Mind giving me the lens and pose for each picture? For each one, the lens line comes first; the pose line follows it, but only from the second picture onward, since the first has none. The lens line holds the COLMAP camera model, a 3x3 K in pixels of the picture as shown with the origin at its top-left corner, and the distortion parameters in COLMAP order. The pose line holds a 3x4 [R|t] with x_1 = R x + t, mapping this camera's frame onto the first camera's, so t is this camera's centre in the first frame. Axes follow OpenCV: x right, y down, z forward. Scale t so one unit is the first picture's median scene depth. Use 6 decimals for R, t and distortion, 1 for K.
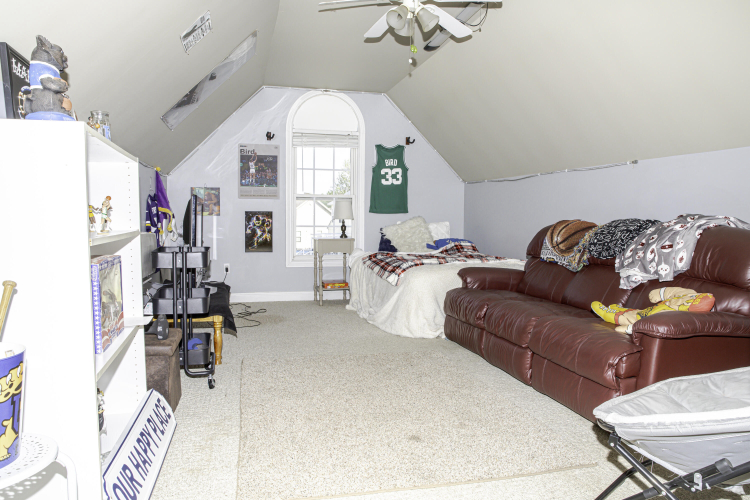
lens RADIAL K [[514.5, 0, 373.7], [0, 514.5, 251.3], [0, 0, 1]] dist [-0.060666, -0.001618]
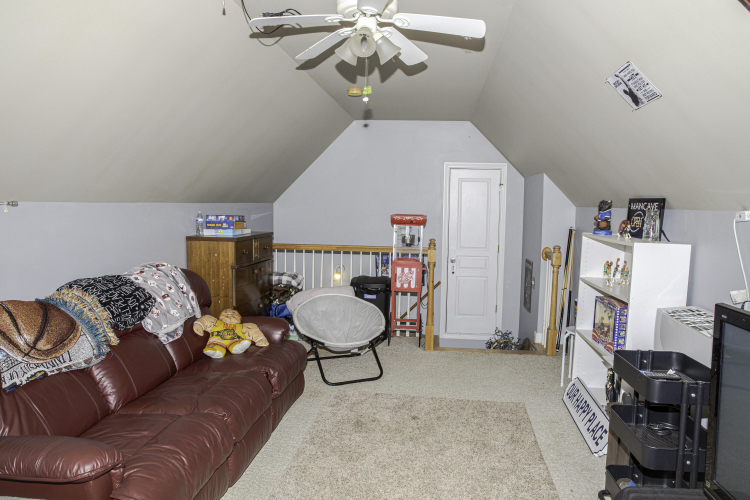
lens RADIAL K [[514.5, 0, 374.9], [0, 514.5, 249.6], [0, 0, 1]] dist [-0.060666, -0.001618]
pose [[-0.930508, -0.058092, 0.361636, -0.200702], [0.000388, 0.987185, 0.159577, -0.223820], [-0.366272, 0.148628, -0.918561, 1.459704]]
